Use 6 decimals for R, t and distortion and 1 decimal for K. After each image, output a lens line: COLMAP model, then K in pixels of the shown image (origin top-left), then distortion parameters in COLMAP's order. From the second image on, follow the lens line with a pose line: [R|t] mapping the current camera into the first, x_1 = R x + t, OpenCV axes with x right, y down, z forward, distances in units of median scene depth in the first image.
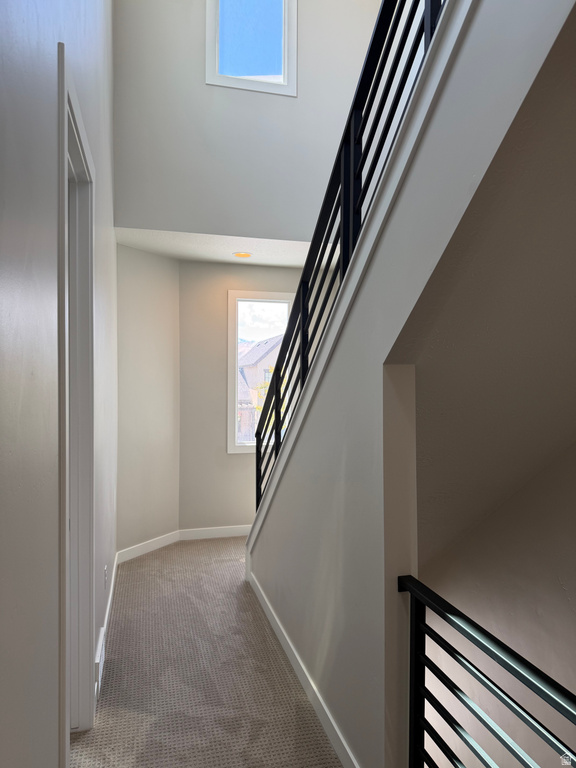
lens RADIAL K [[539.4, 0, 288.0], [0, 539.4, 384.0], [0, 0, 1]] dist [0.086044, -0.101420]
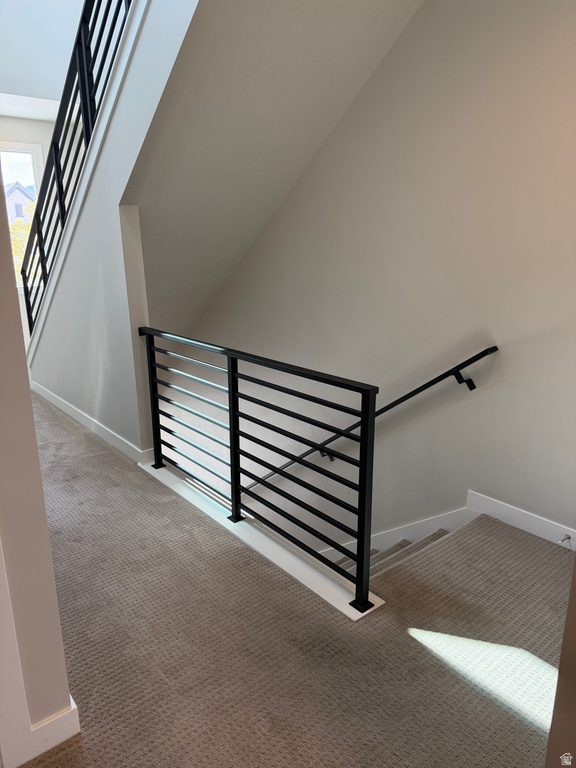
lens RADIAL K [[539.4, 0, 288.0], [0, 539.4, 384.0], [0, 0, 1]] dist [0.086044, -0.101420]
pose [[0.905936, -0.117112, 0.406896, -0.087003], [0.012964, 0.968209, 0.249805, 0.069248], [-0.423216, -0.221033, 0.878654, -0.693955]]
